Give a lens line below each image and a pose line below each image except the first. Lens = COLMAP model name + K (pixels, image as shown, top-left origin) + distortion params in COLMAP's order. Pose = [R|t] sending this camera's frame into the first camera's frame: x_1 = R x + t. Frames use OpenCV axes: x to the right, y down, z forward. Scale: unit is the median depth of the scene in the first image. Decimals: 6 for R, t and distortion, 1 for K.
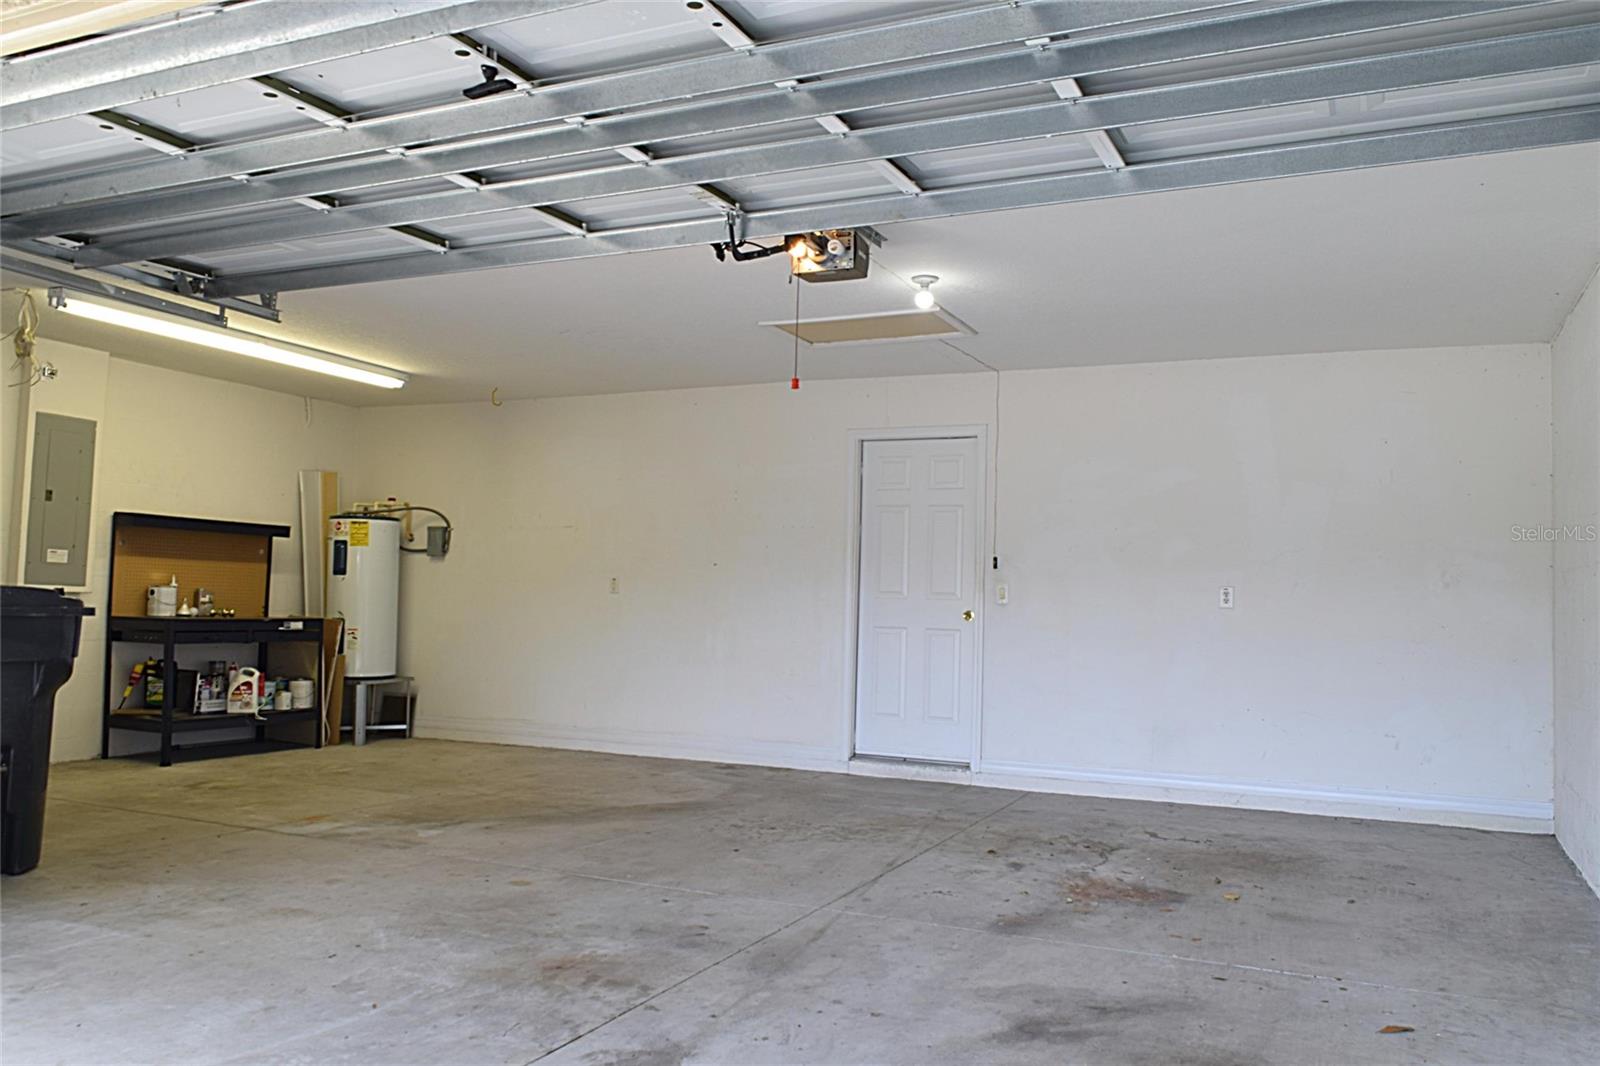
lens RADIAL K [[1264.9, 0, 800.0], [0, 1264.9, 533.0], [0, 0, 1]] dist [-0.053921, 0.000878]
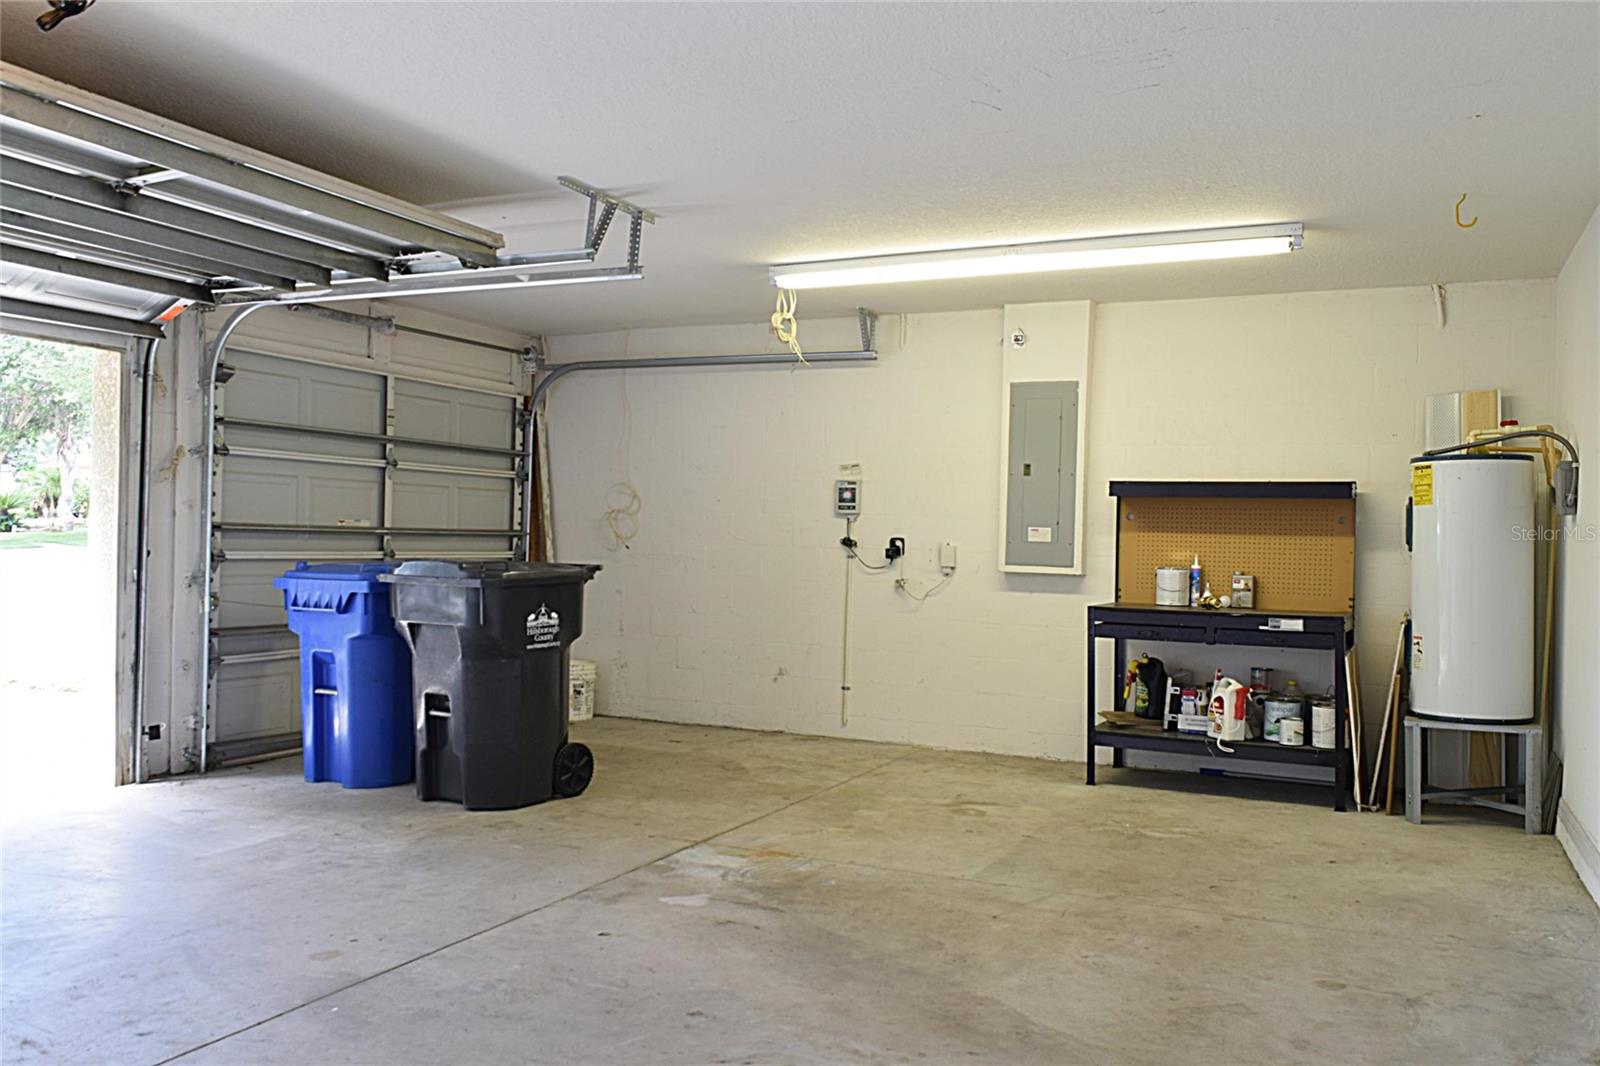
lens RADIAL K [[1264.9, 0, 800.0], [0, 1264.9, 533.0], [0, 0, 1]] dist [-0.053921, 0.000878]
pose [[-0.015435, -0.029104, -0.999457, 0.313572], [0.033024, 0.999016, -0.029601, 0.036288], [0.999335, -0.033463, -0.014459, 0.777572]]
